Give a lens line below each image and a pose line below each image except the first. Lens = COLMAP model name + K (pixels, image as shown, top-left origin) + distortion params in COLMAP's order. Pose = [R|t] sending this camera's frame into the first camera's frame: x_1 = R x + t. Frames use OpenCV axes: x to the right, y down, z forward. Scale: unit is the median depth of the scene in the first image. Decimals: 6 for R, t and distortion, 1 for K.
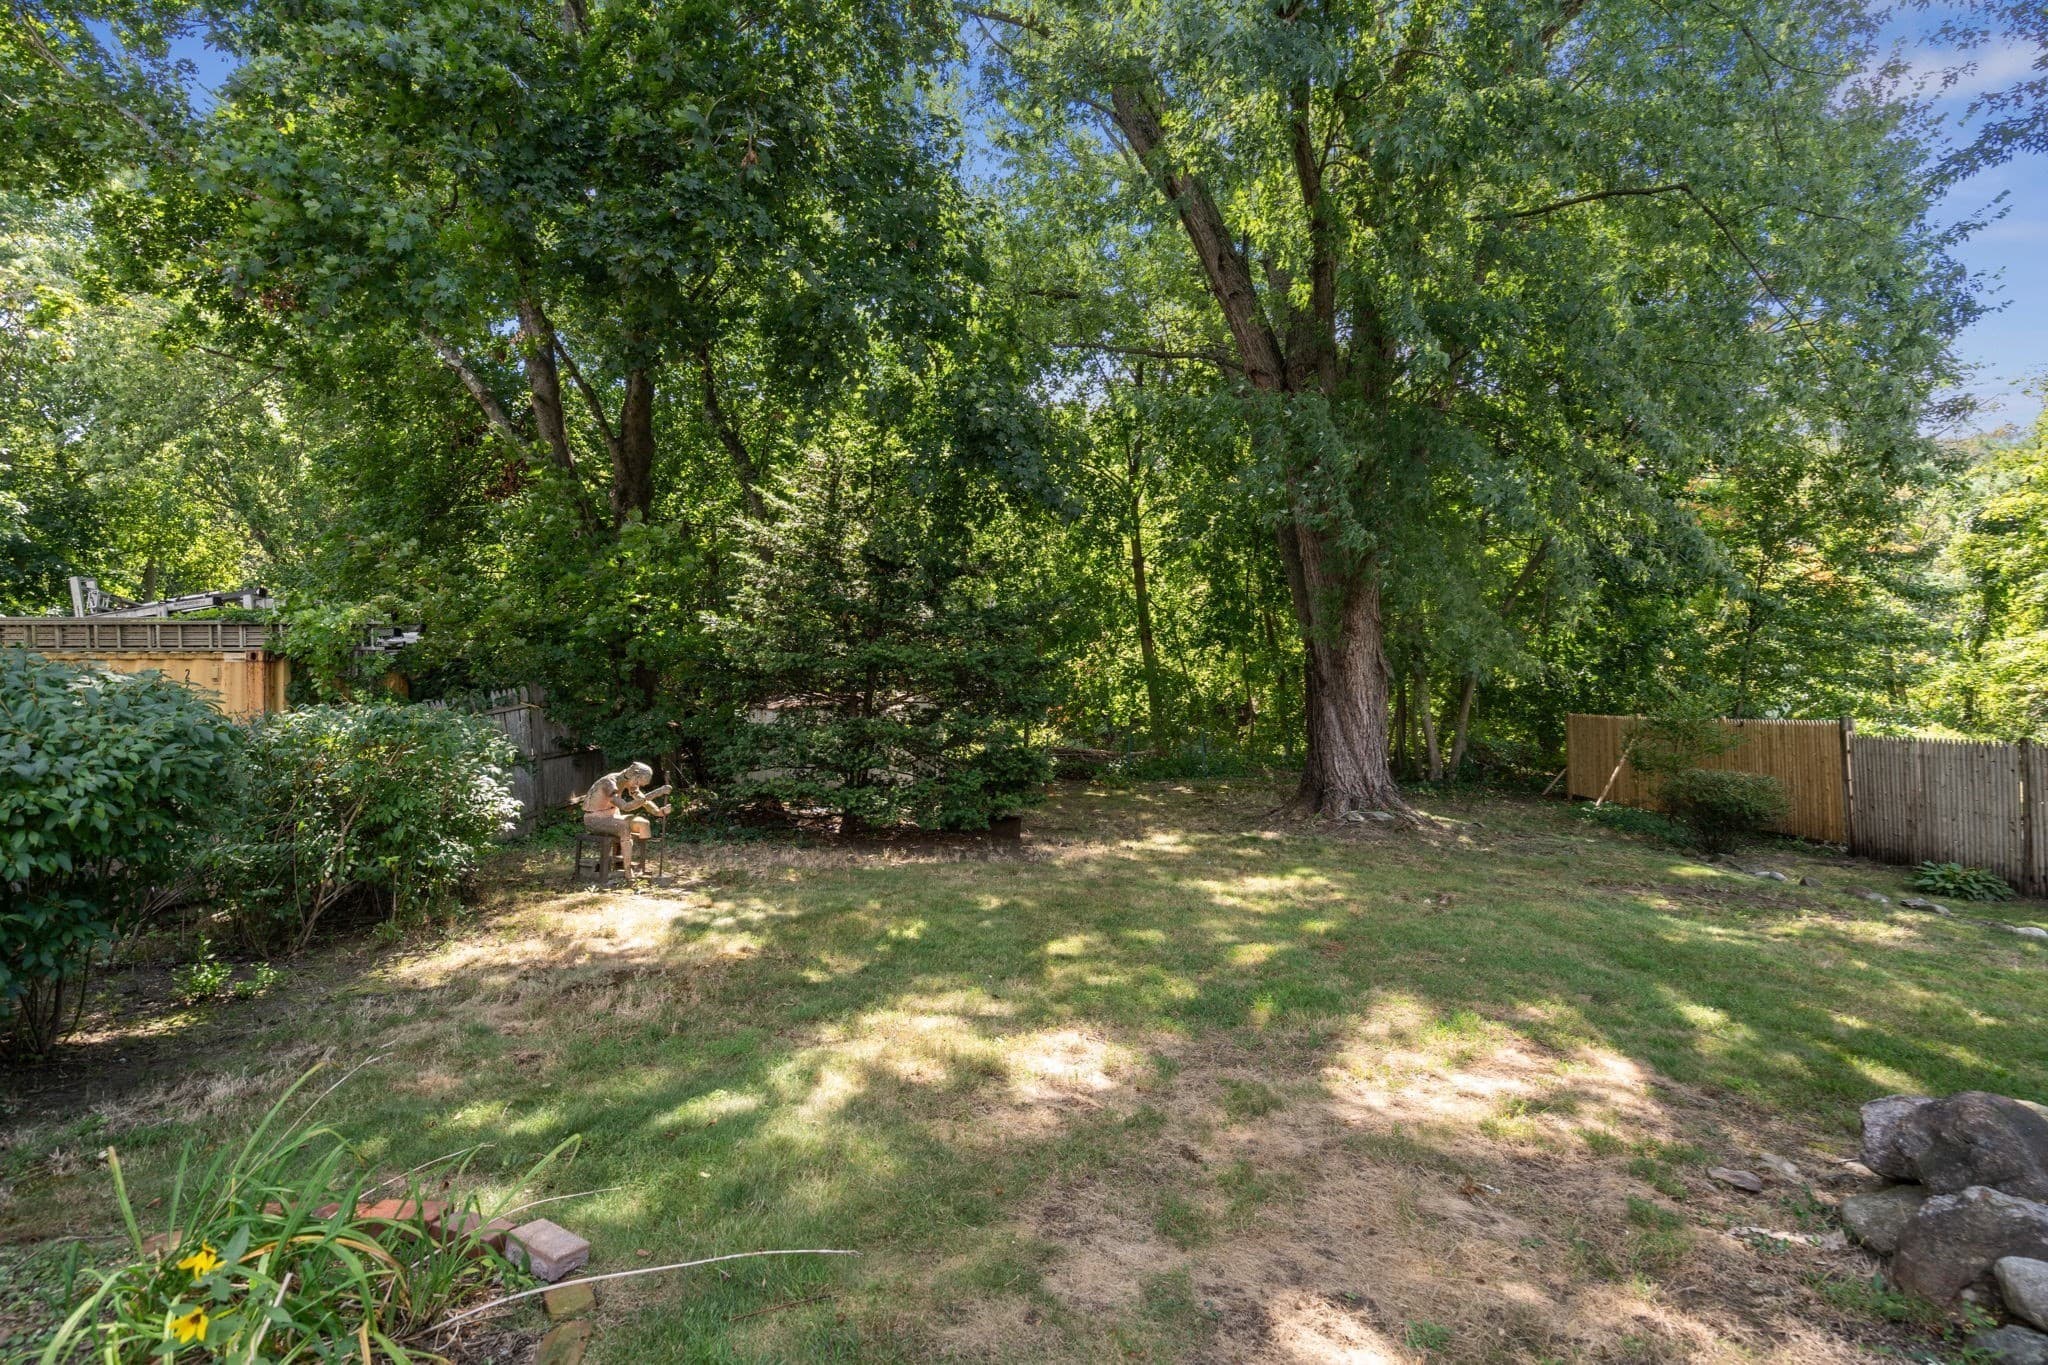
lens RADIAL K [[909.1, 0, 1024.0], [0, 909.1, 682.5], [0, 0, 1]] dist [-0.000102, -0.000151]
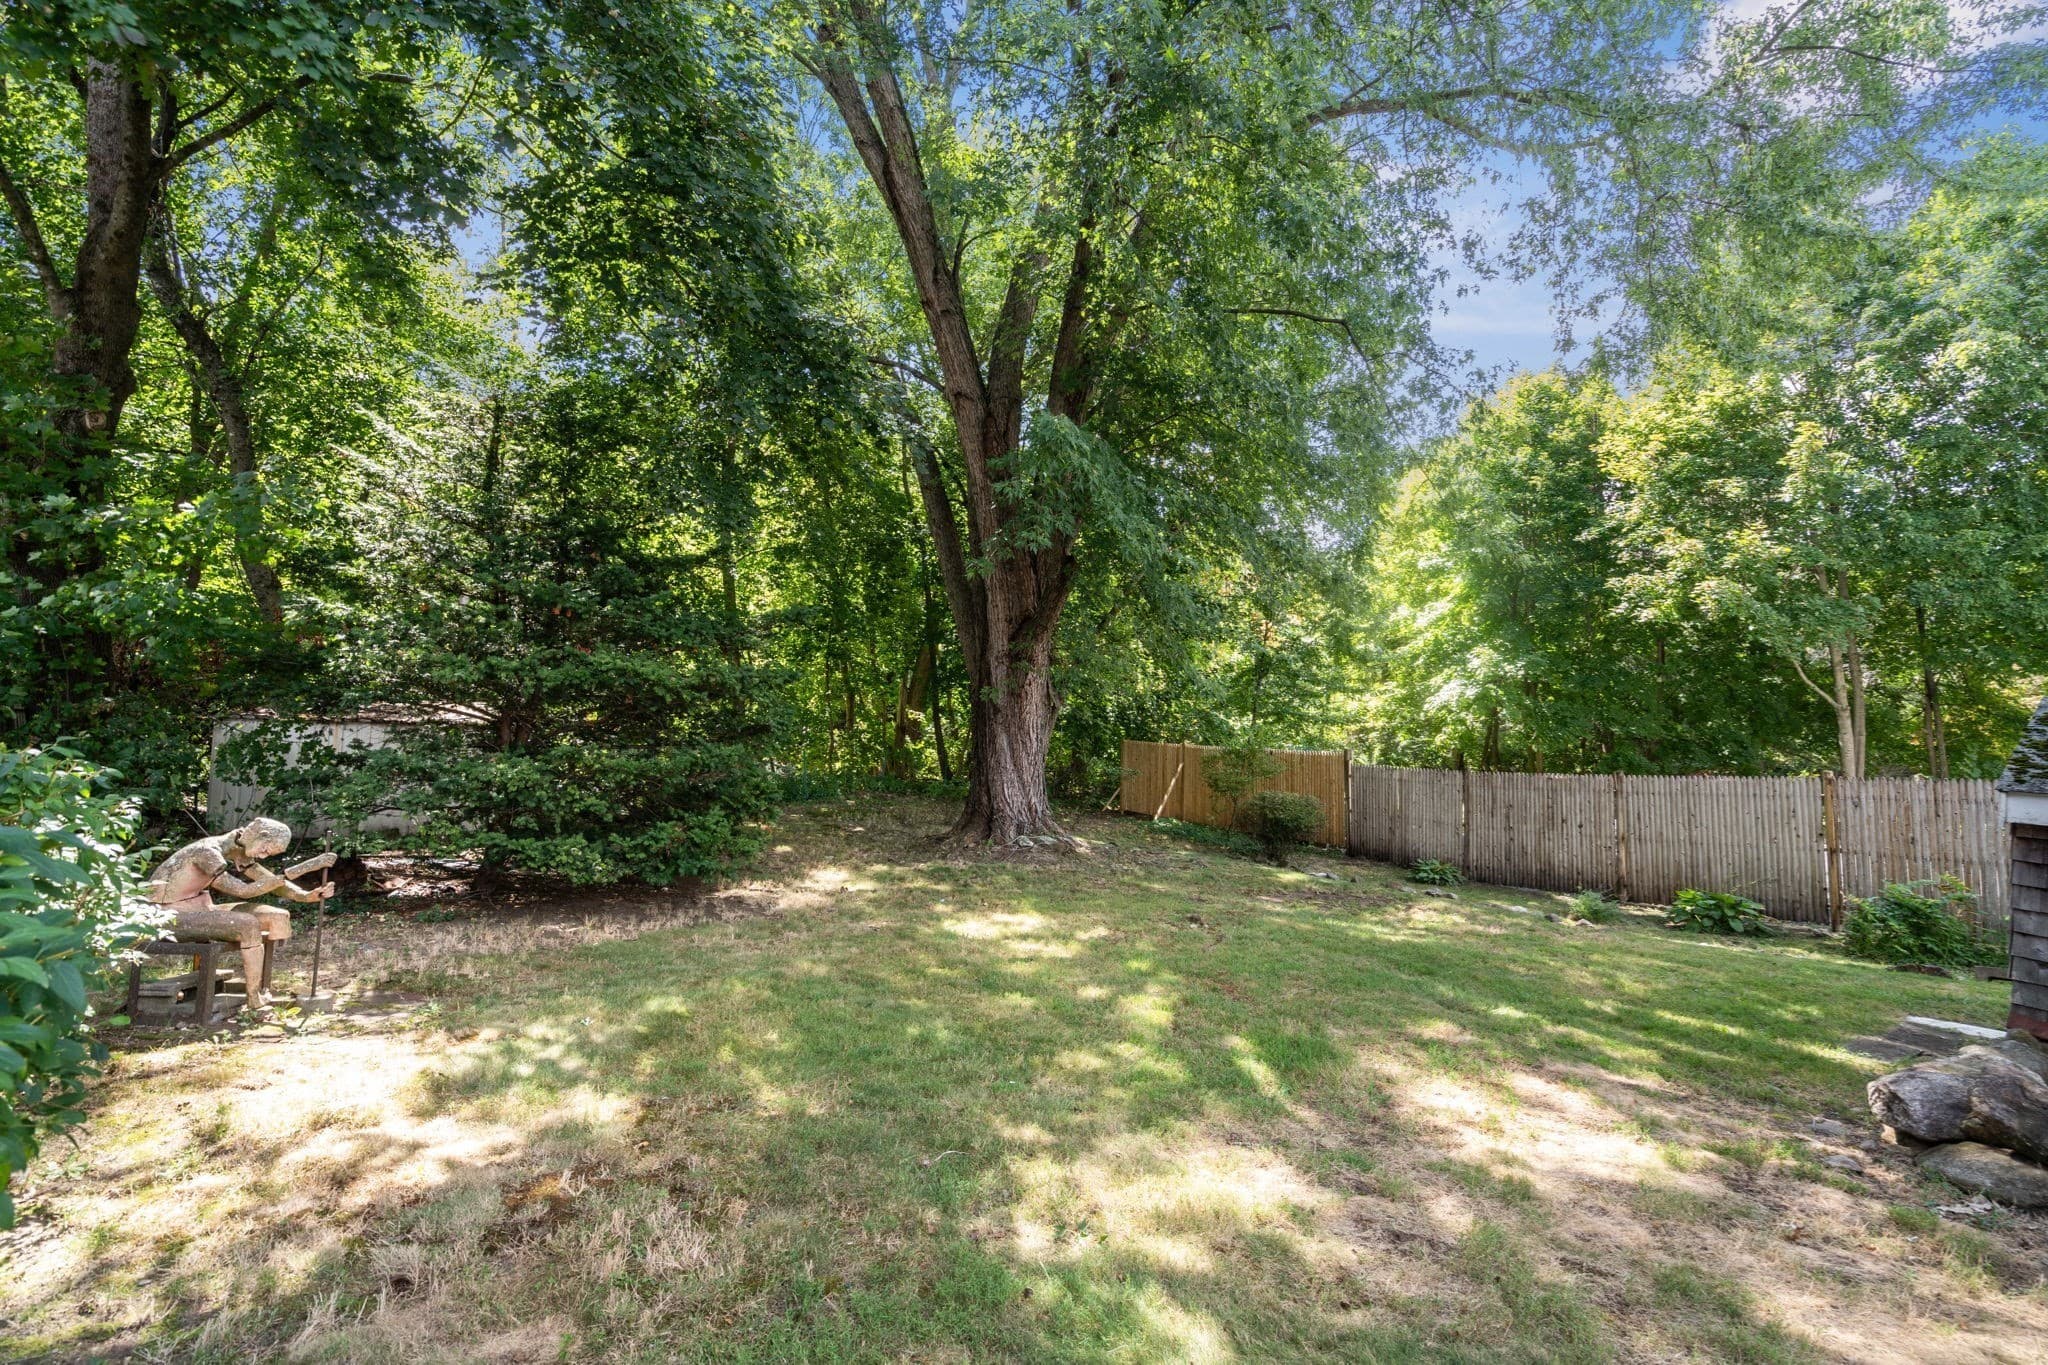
lens RADIAL K [[909.1, 0, 1024.0], [0, 909.1, 682.5], [0, 0, 1]] dist [-0.000102, -0.000151]
pose [[0.855864, 0.047381, 0.515026, -0.182081], [-0.038319, 0.998867, -0.028215, -0.004028], [-0.515779, 0.004413, 0.856710, 0.120909]]
